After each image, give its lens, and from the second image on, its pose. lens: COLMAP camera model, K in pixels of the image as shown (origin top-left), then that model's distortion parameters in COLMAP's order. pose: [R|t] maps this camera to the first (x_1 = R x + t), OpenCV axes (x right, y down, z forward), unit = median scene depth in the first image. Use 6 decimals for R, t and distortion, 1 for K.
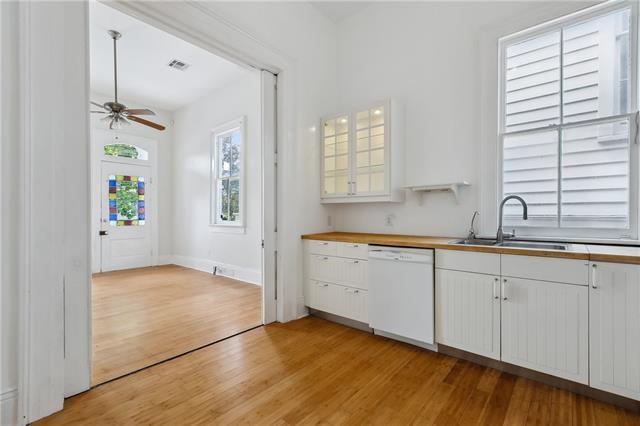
lens RADIAL K [[287.7, 0, 310.5], [0, 287.7, 213.5], [0, 0, 1]] dist [0.005345, 0.000864]
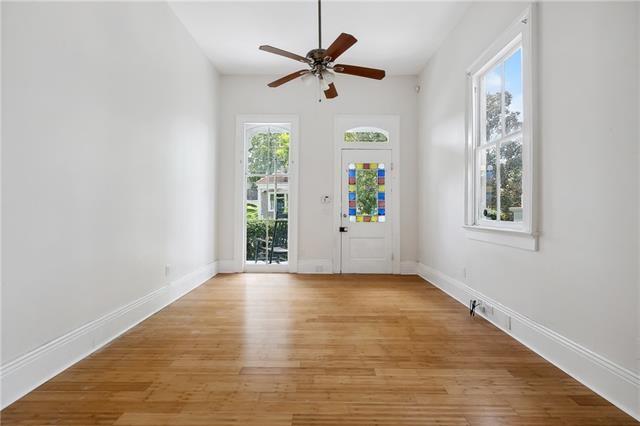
lens RADIAL K [[287.7, 0, 326.0], [0, 287.7, 202.3], [0, 0, 1]] dist [0.005345, 0.000864]
pose [[0.670340, -0.011866, -0.741959, -0.108921], [-0.007653, 0.999708, -0.022902, 0.005932], [0.742014, 0.021030, 0.670054, 0.428230]]
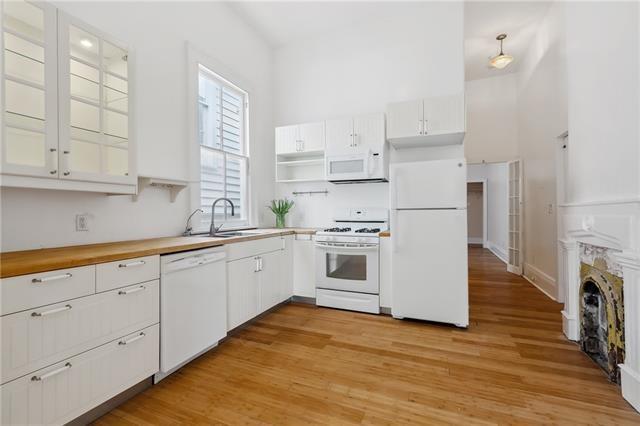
lens RADIAL K [[287.7, 0, 321.9], [0, 287.7, 212.2], [0, 0, 1]] dist [0.005345, 0.000864]
pose [[-0.315459, 0.008080, 0.948905, -0.317801], [0.010298, 0.999934, -0.005091, 0.006558], [-0.948883, 0.008166, -0.315522, 0.465410]]
